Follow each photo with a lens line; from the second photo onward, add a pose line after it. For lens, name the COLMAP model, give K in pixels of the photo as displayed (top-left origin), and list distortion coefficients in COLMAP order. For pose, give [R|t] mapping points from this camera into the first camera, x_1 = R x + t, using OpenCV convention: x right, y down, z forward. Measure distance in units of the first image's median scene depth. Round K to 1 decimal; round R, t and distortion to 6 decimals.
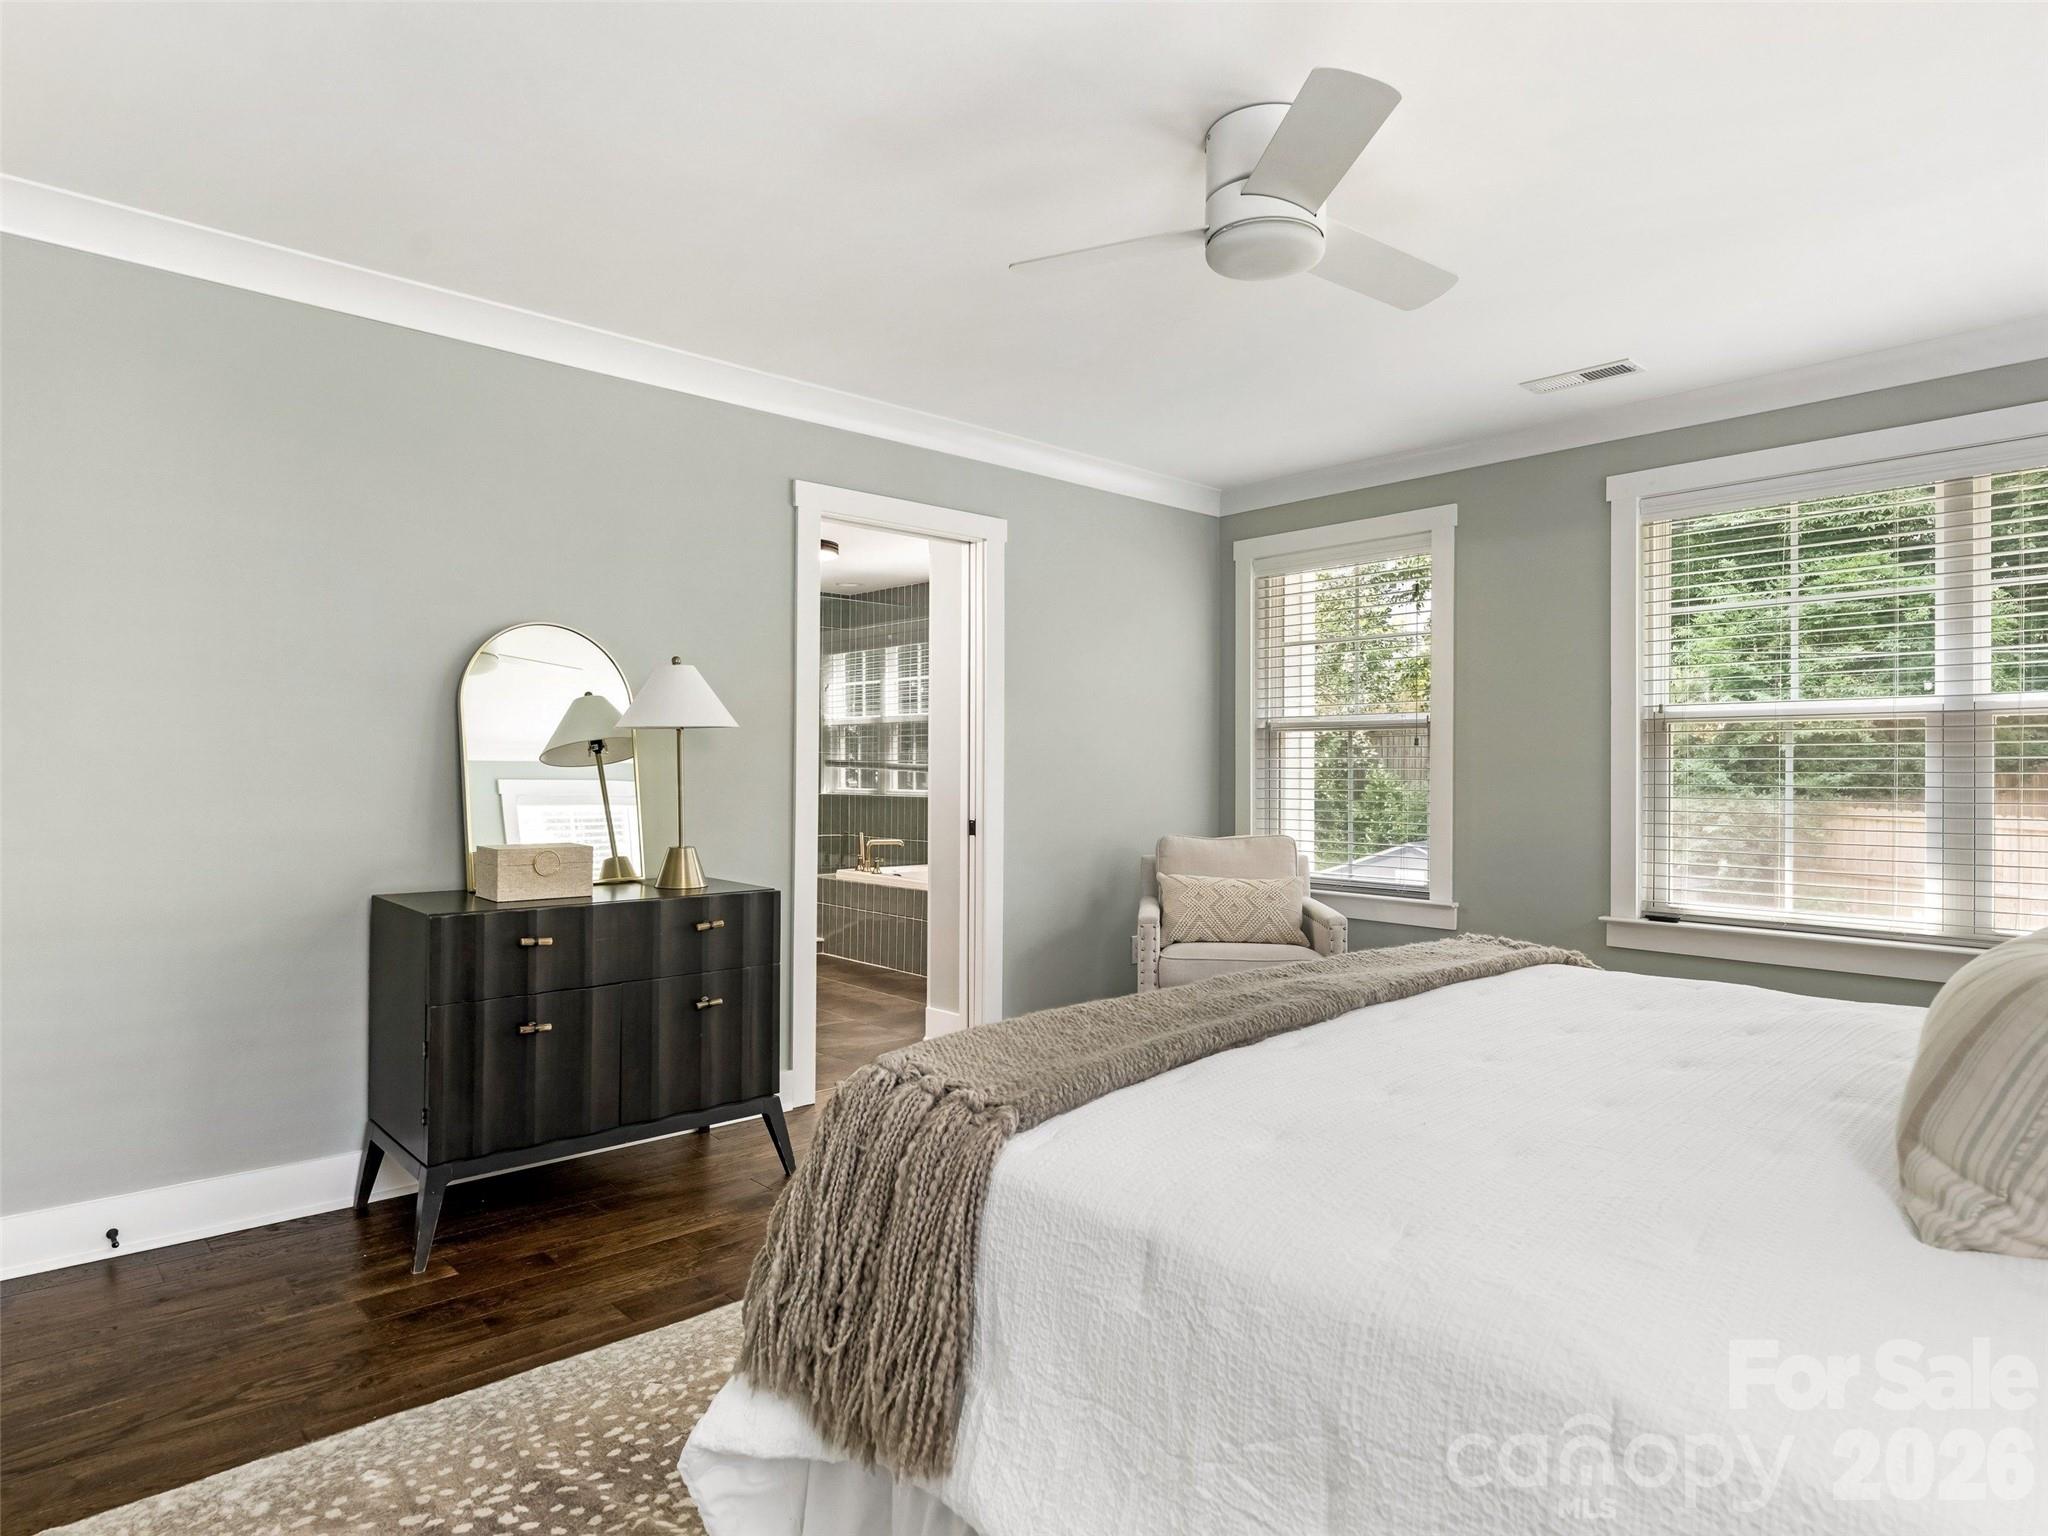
lens RADIAL K [[1194.6, 0, 1024.0], [0, 1194.6, 768.0], [0, 0, 1]] dist [-0.001051, -0.000781]
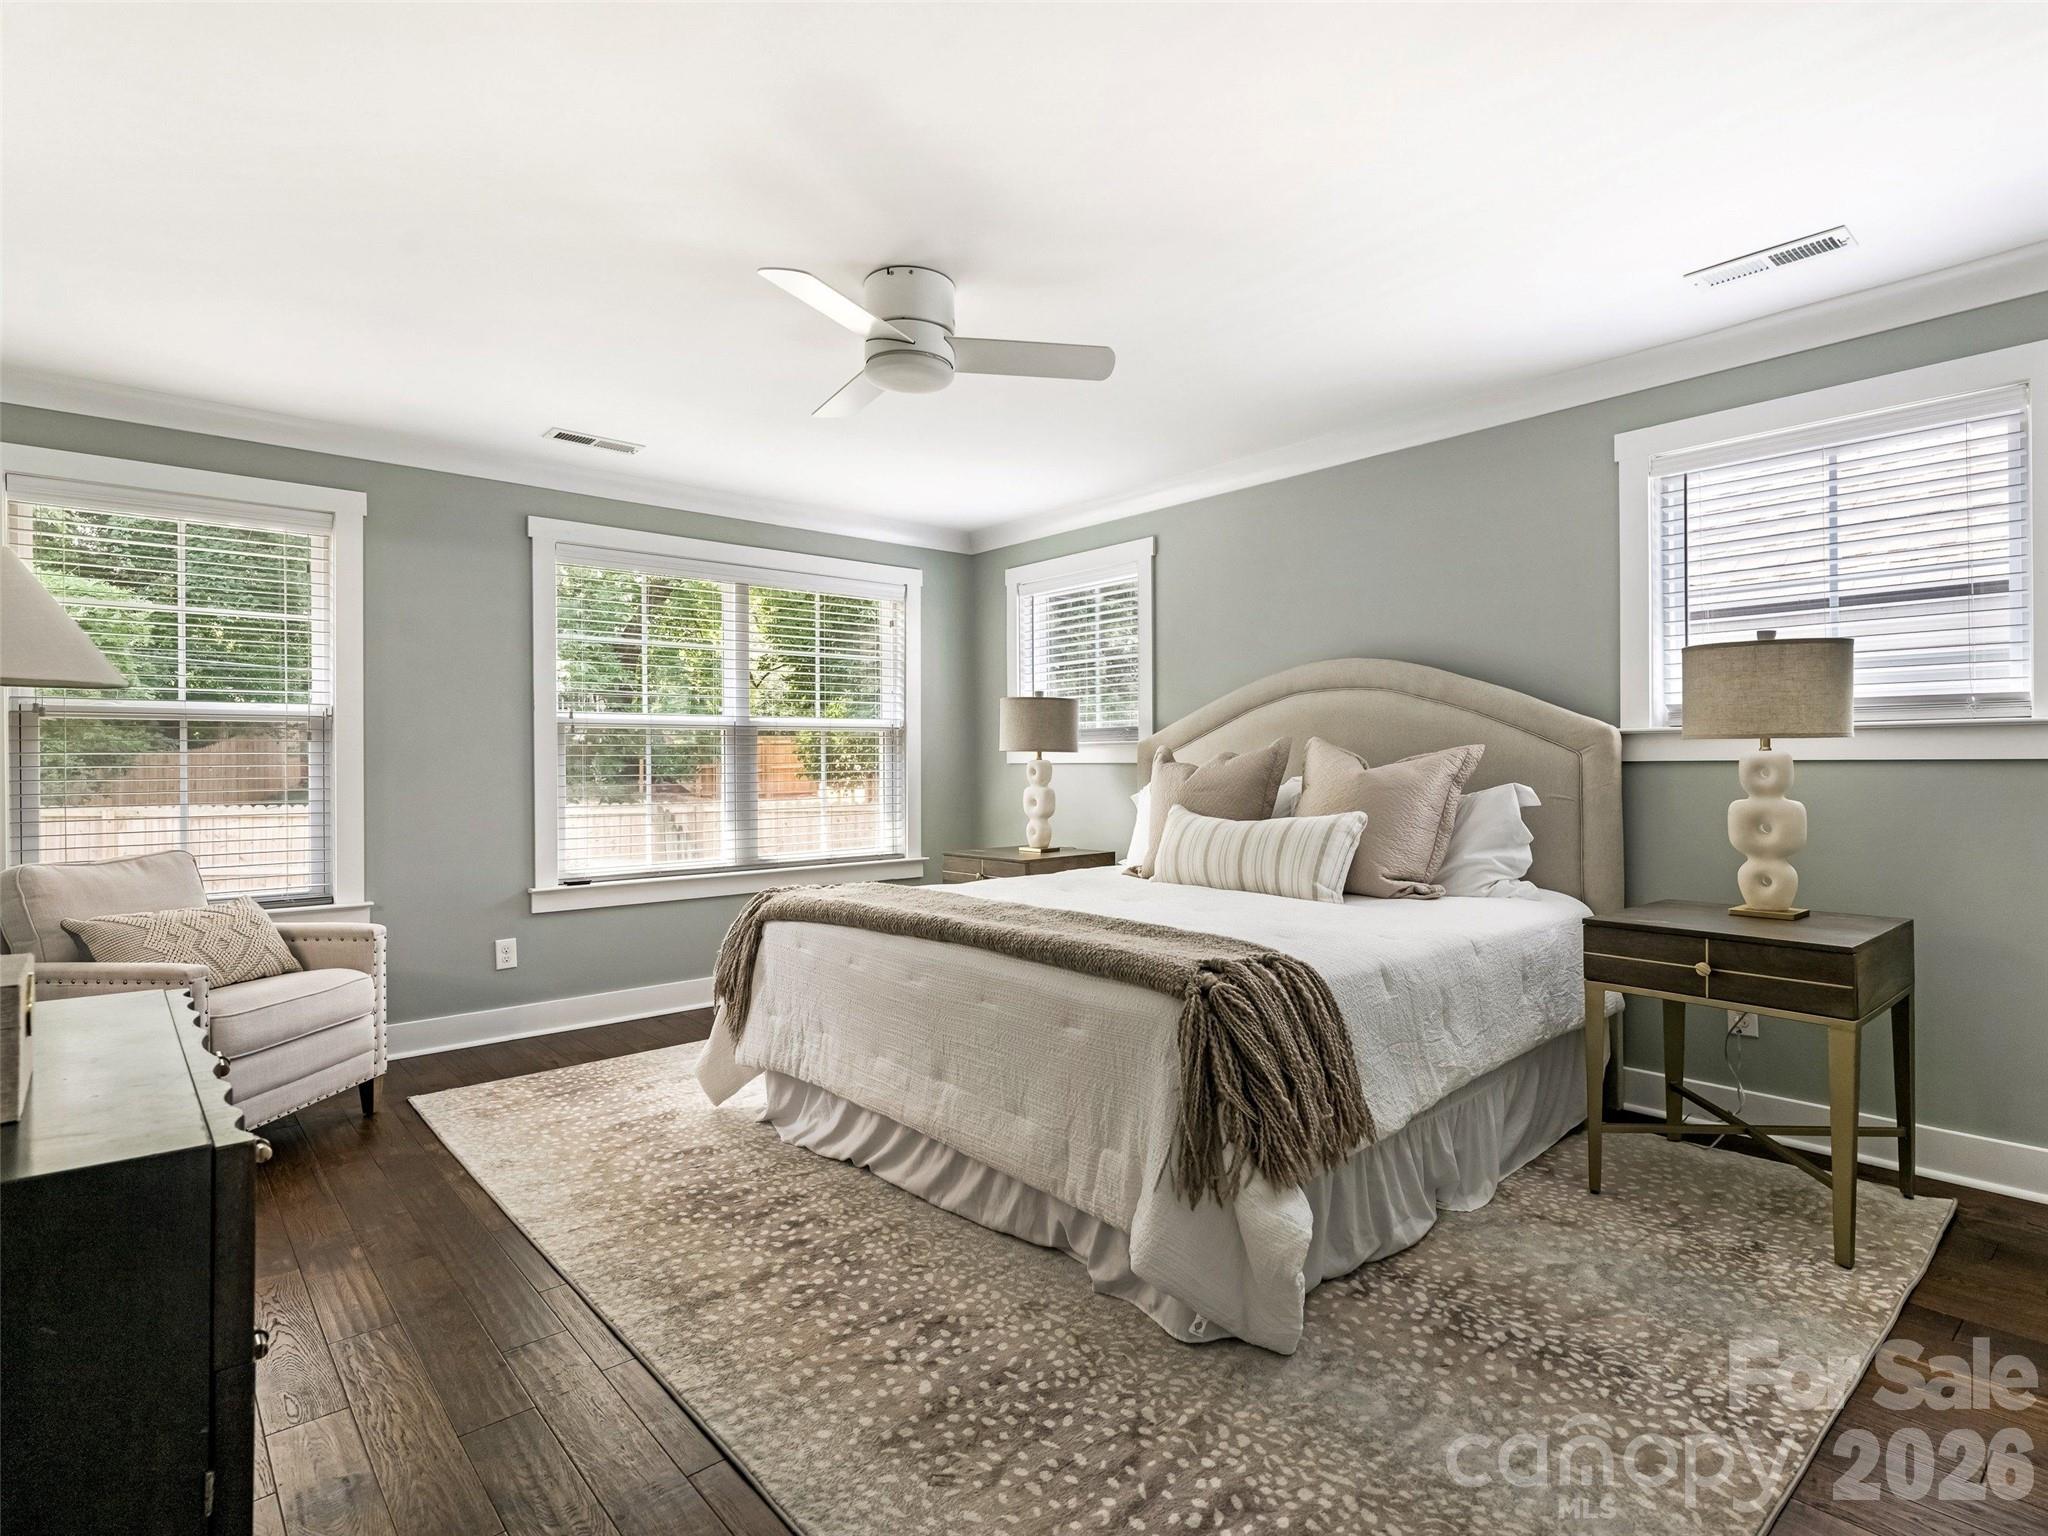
lens RADIAL K [[1119.0, 0, 1024.0], [0, 1119.0, 768.0], [0, 0, 1]] dist [0.000808, 0.000056]
pose [[-0.008637, -0.010208, 0.999911, -0.728214], [0.007945, 0.999916, 0.010277, -0.003207], [-0.999931, 0.008033, -0.008555, 0.615678]]
